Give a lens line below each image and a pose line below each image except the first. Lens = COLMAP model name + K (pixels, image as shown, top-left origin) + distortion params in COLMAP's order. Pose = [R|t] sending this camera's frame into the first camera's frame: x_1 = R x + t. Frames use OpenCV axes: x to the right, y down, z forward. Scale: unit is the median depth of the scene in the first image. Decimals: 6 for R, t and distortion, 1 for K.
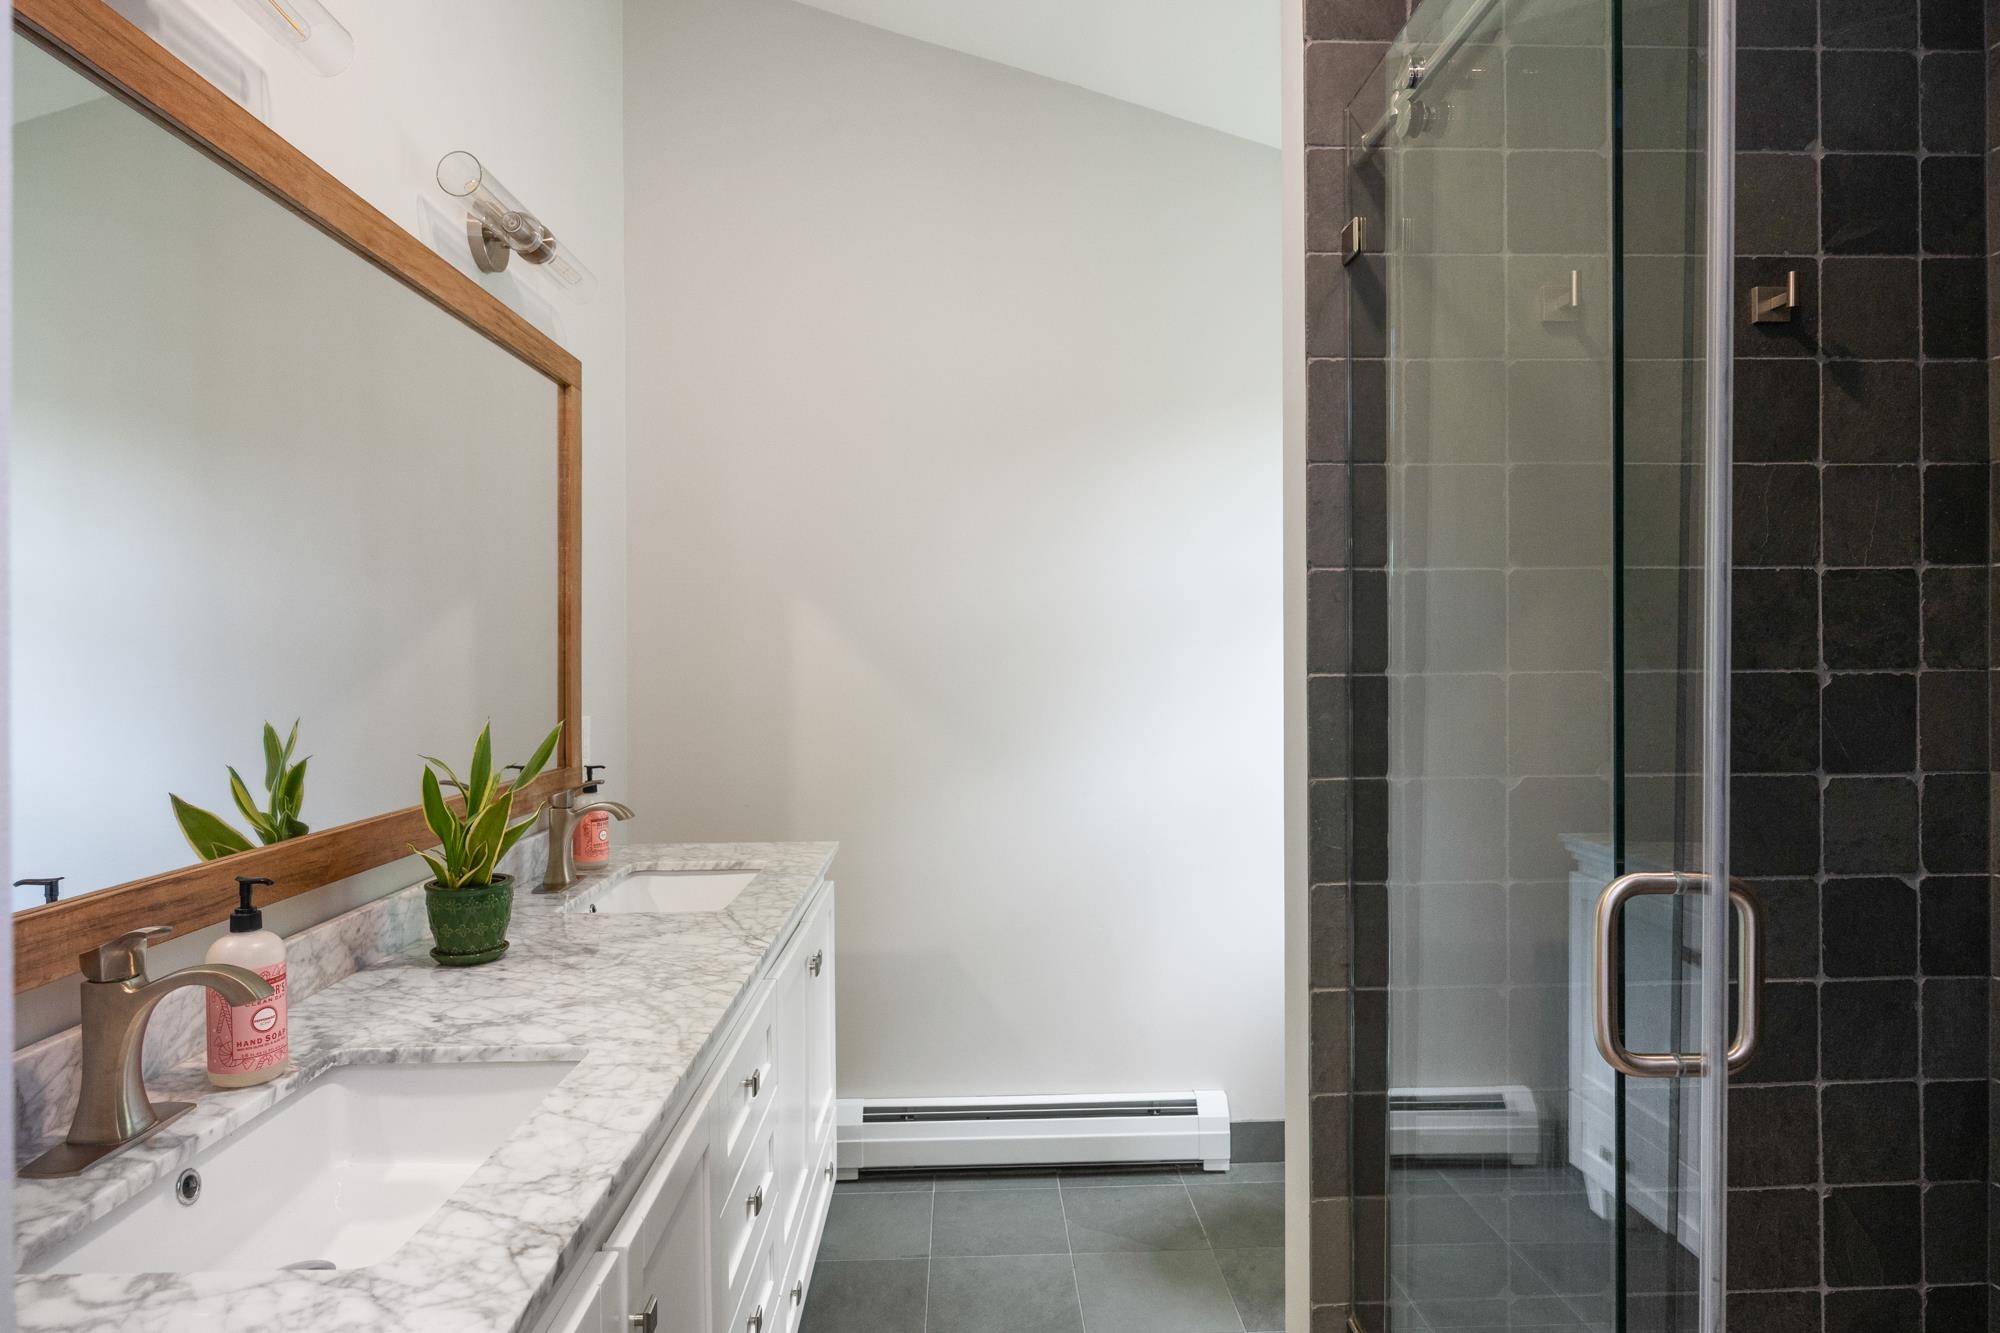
lens RADIAL K [[1145.4, 0, 1000.9], [0, 1145.4, 669.2], [0, 0, 1]] dist [-0.002235, -0.000337]
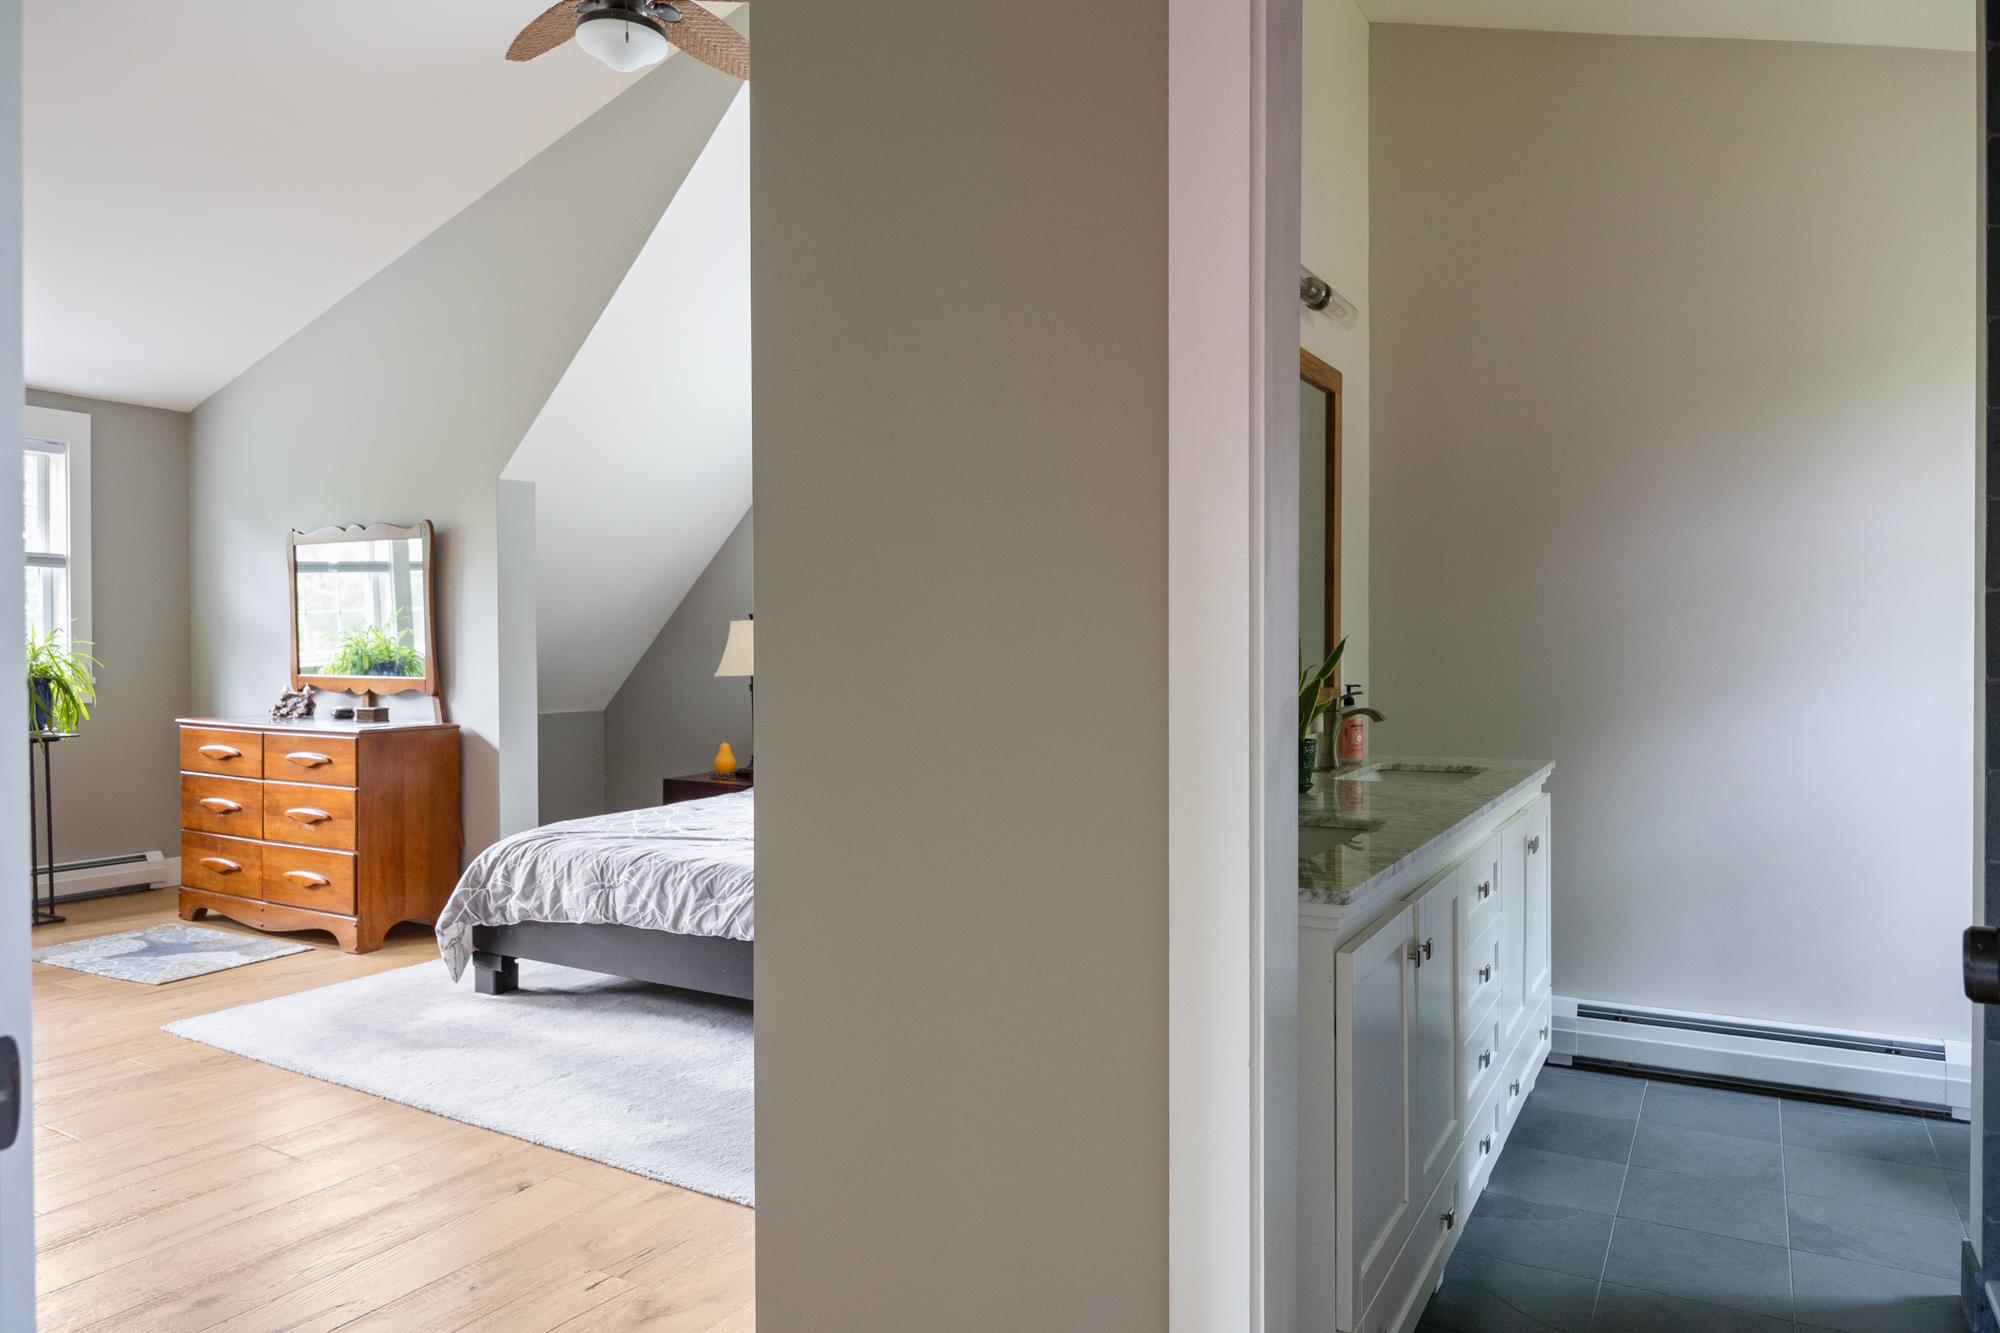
lens RADIAL K [[1285.3, 0, 990.5], [0, 1285.3, 661.1], [0, 0, 1]] dist [-0.000140, -0.002471]
pose [[0.847917, 0.008526, -0.530061, 0.070498], [-0.003821, 0.999943, 0.009971, 0.044744], [0.530116, -0.006430, 0.847901, -0.457690]]
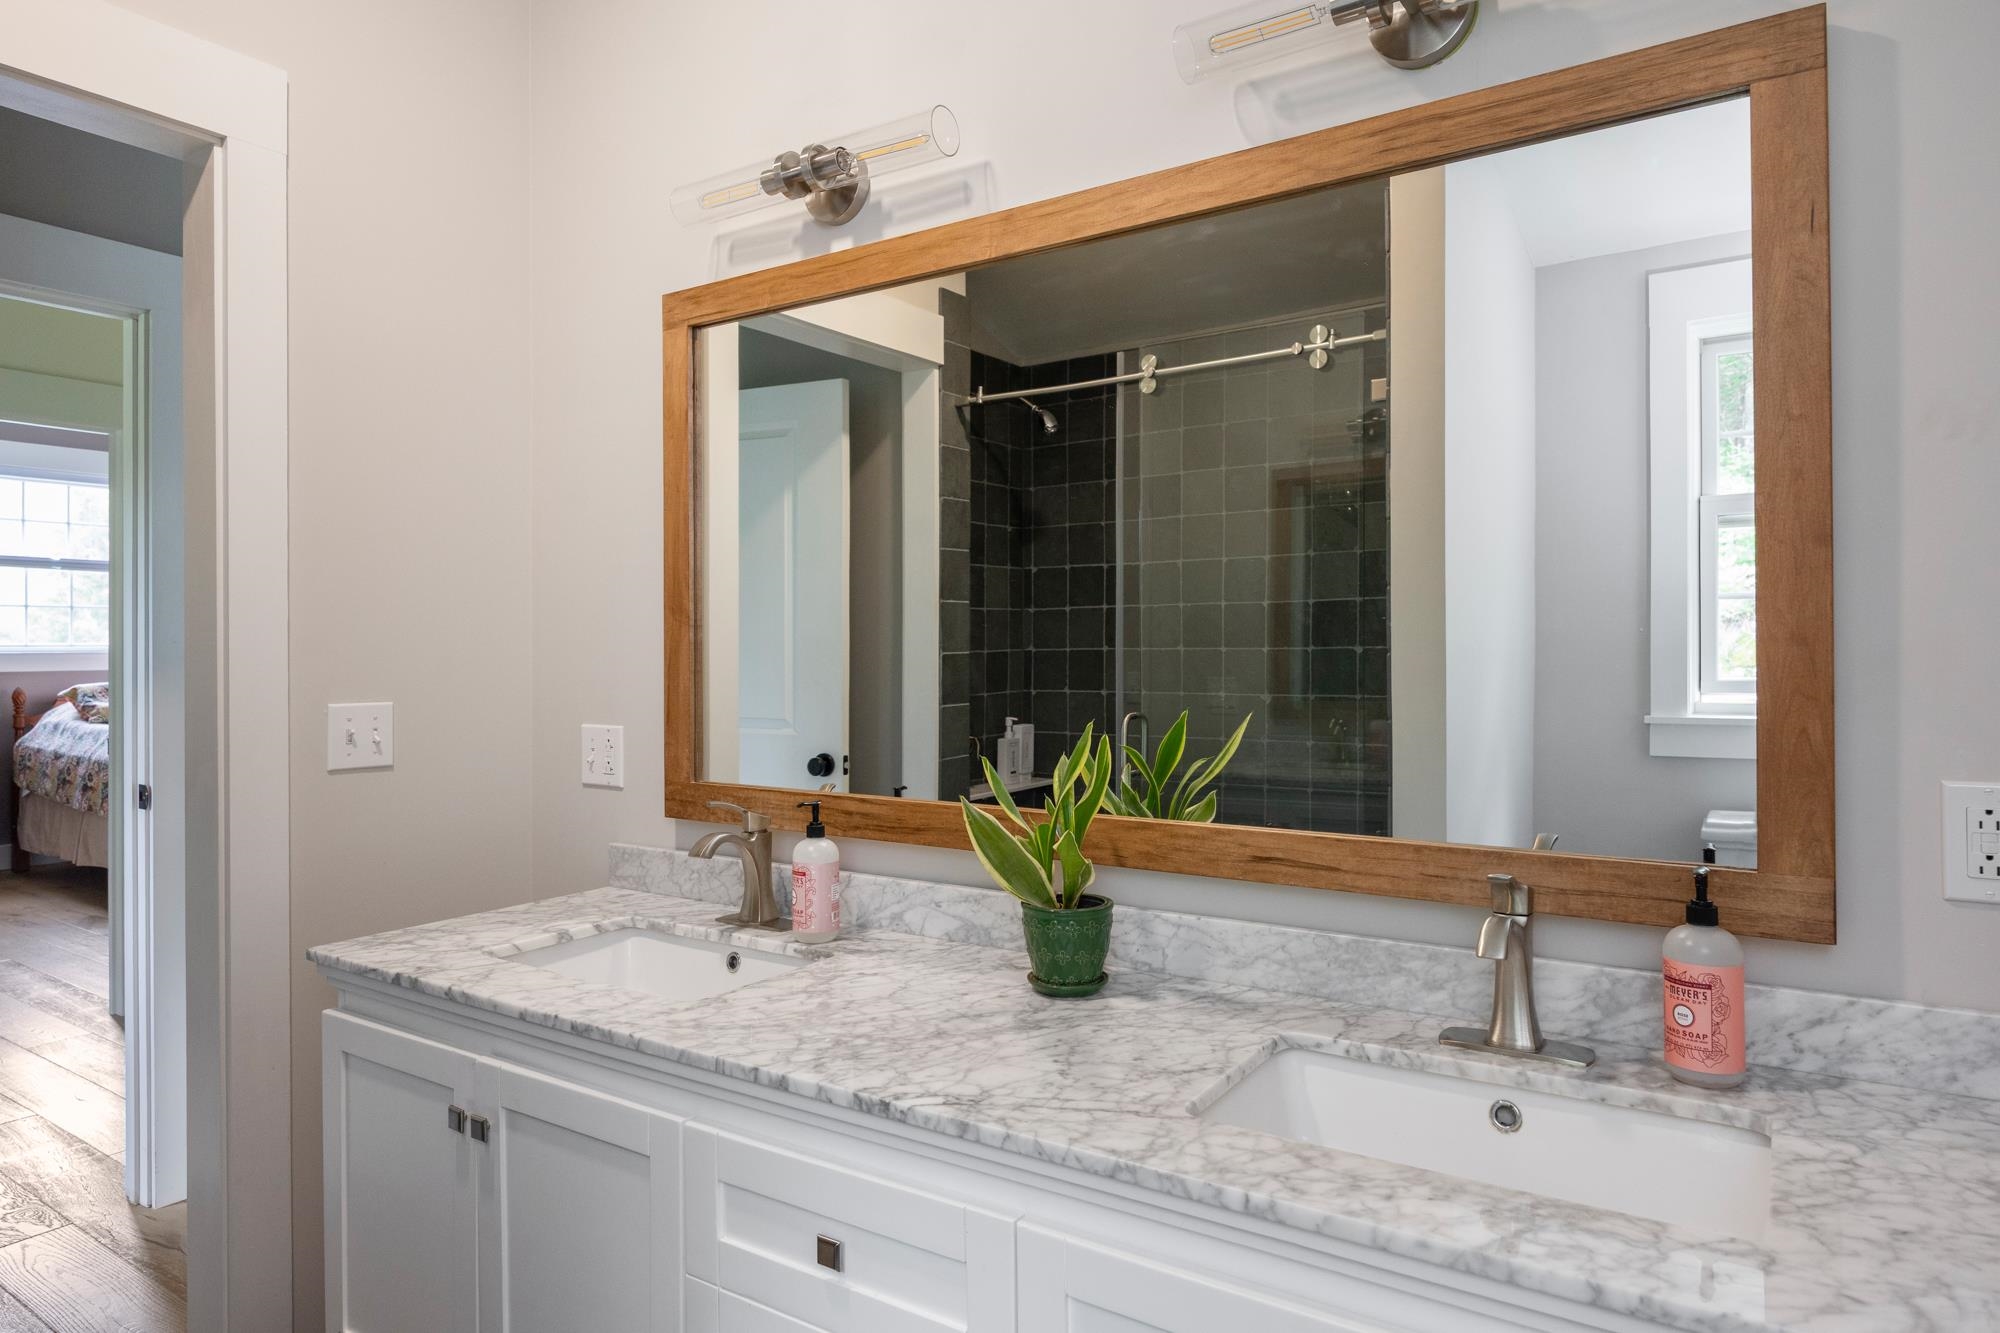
lens RADIAL K [[1198.9, 0, 1009.0], [0, 1198.9, 649.3], [0, 0, 1]] dist [0.003134, 0.000254]
pose [[-0.583130, 0.003476, -0.812371, 0.313410], [-0.003462, 0.999971, 0.006764, -0.016088], [0.812371, 0.006757, -0.583101, 1.493433]]
